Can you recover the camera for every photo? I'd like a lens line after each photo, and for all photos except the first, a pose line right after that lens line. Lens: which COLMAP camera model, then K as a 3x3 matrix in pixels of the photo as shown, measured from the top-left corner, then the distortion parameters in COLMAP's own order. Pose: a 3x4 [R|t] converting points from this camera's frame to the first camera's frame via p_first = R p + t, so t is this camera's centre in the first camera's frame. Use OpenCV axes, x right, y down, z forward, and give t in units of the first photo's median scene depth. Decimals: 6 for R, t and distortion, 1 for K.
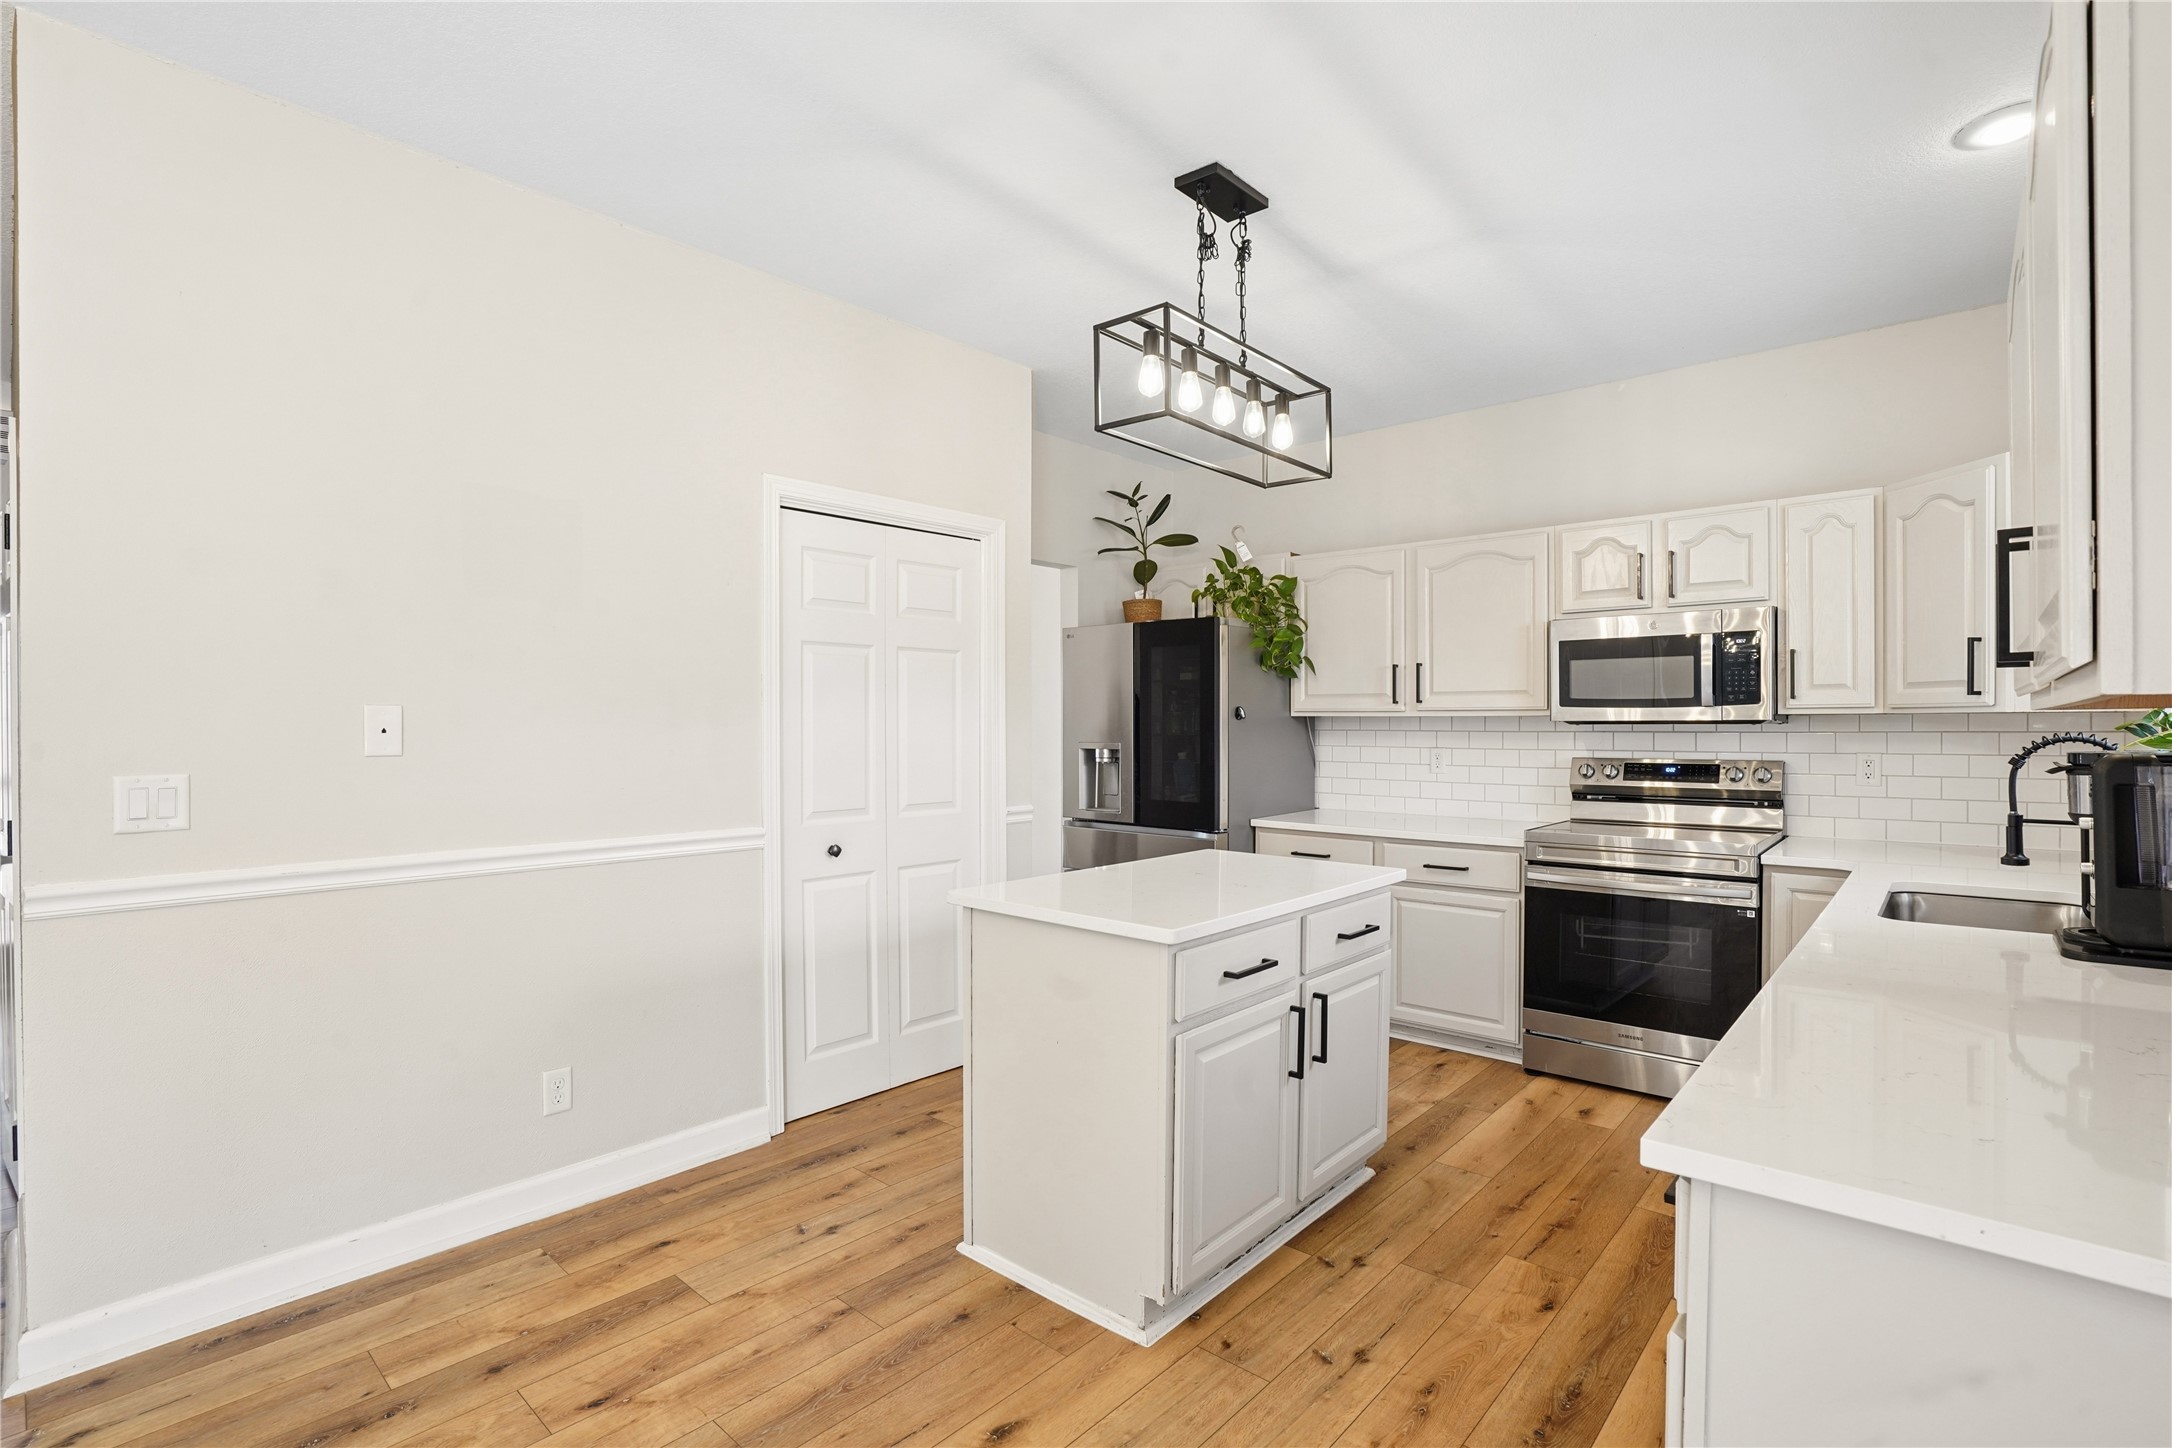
lens RADIAL K [[1008.5, 0, 1083.5], [0, 1008.5, 719.4], [0, 0, 1]] dist [-0.005223, 0.000658]
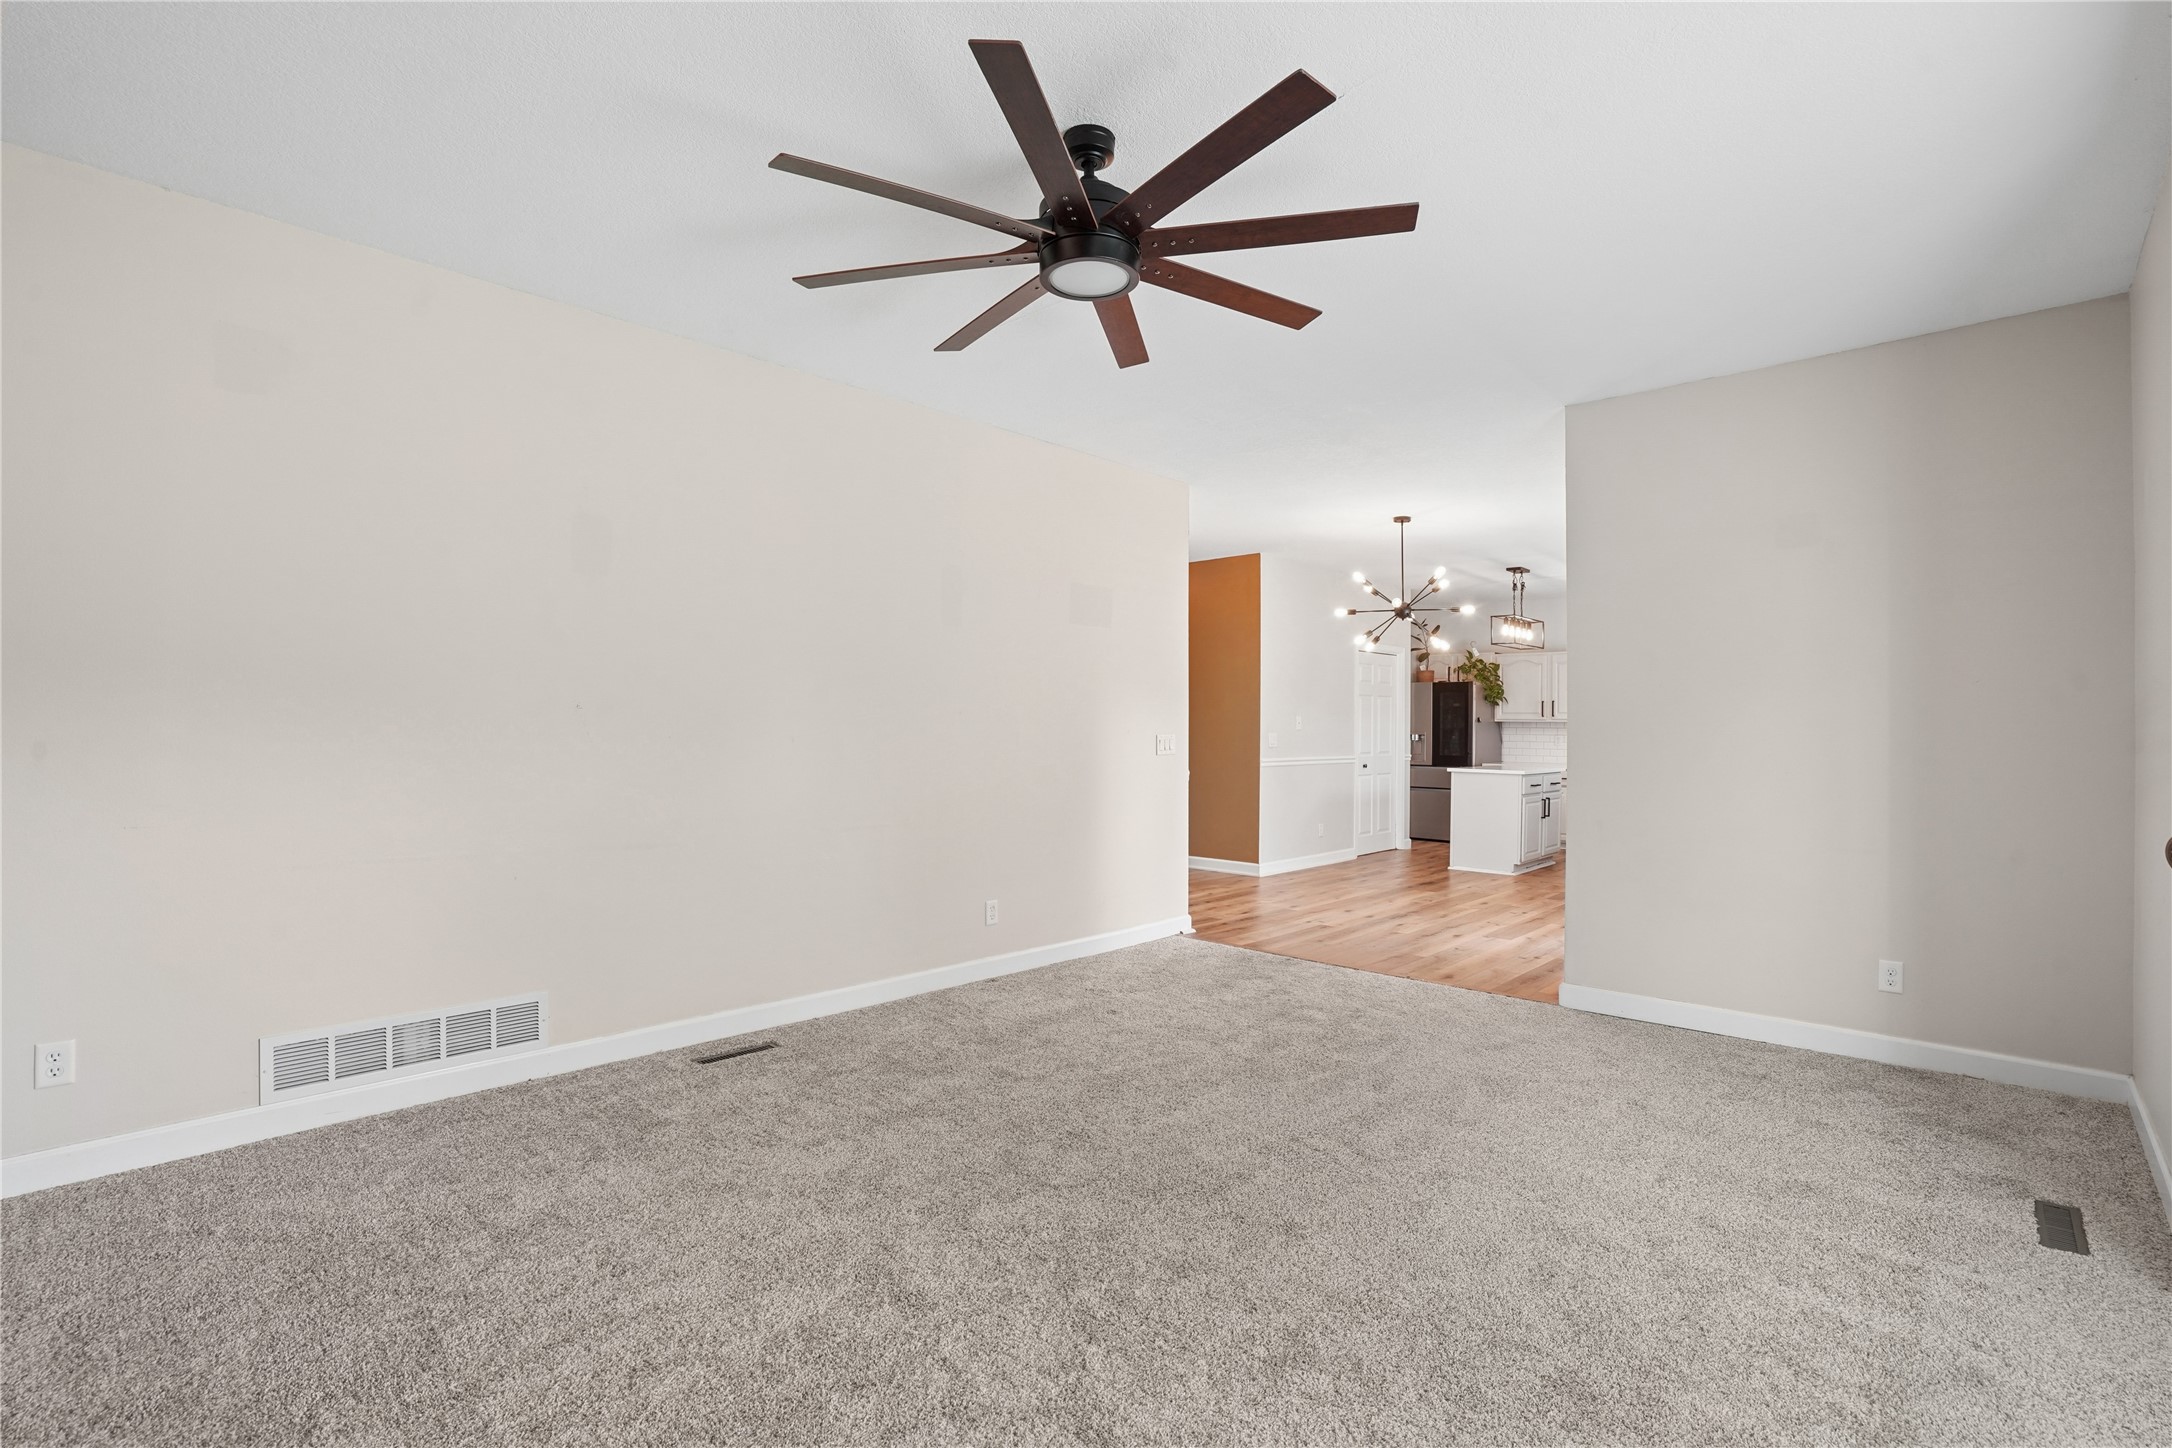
lens RADIAL K [[1008.5, 0, 1089.2], [0, 1008.5, 731.1], [0, 0, 1]] dist [-0.005223, 0.000658]
pose [[0.999912, 0.007238, -0.011081, -0.744392], [-0.007101, 0.999899, 0.012324, -0.002922], [0.011169, -0.012244, 0.999863, -1.425532]]
